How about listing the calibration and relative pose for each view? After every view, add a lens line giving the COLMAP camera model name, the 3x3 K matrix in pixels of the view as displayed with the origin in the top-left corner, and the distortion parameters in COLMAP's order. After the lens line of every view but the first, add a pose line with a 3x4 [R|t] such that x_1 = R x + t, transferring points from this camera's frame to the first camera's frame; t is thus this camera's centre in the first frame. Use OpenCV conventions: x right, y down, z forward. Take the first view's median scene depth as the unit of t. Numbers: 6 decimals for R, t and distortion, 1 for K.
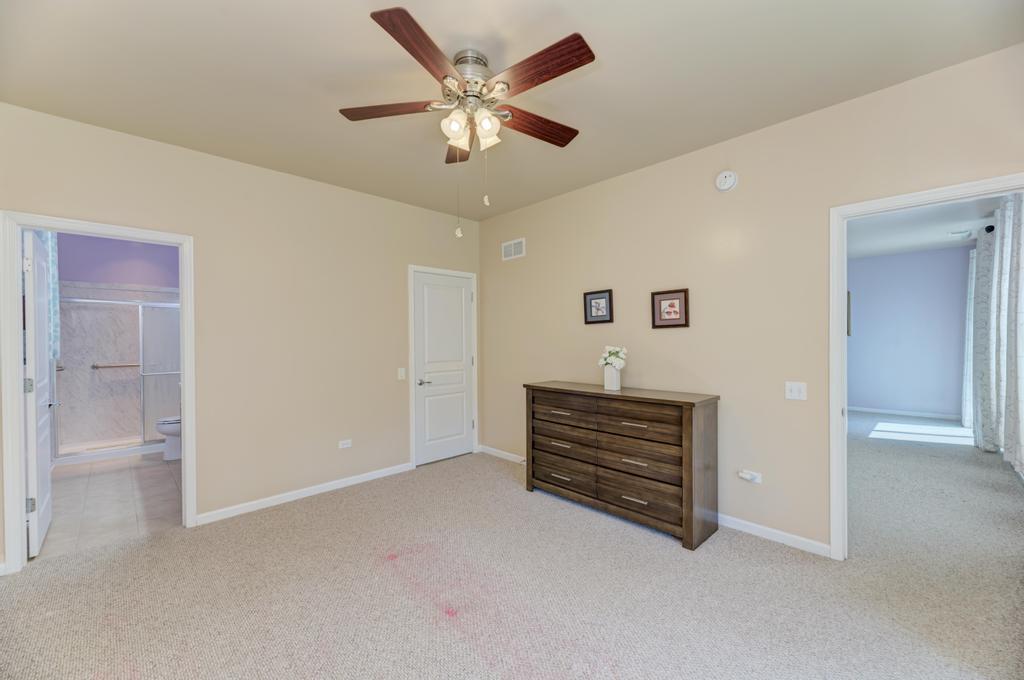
lens RADIAL K [[415.4, 0, 511.6], [0, 415.4, 340.3], [0, 0, 1]] dist [0.006120, -0.003539]
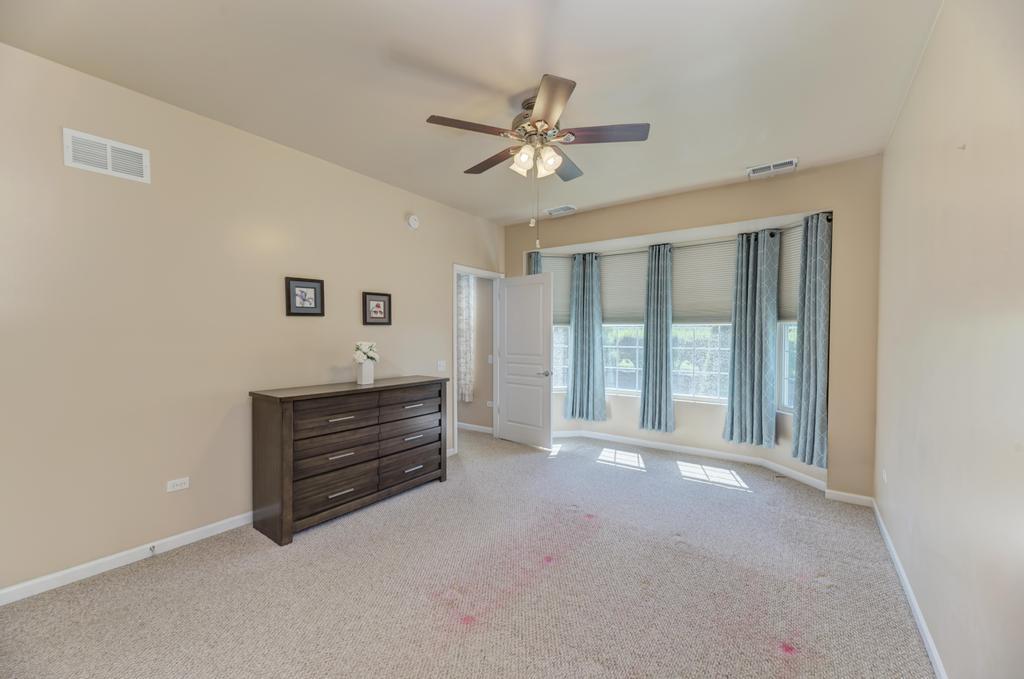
lens RADIAL K [[415.4, 0, 511.3], [0, 415.4, 342.1], [0, 0, 1]] dist [0.006120, -0.003539]
pose [[-0.193352, -0.011196, 0.981066, -0.818183], [0.001329, 0.999931, 0.011673, 0.004733], [-0.981128, 0.003561, -0.193324, 0.839574]]
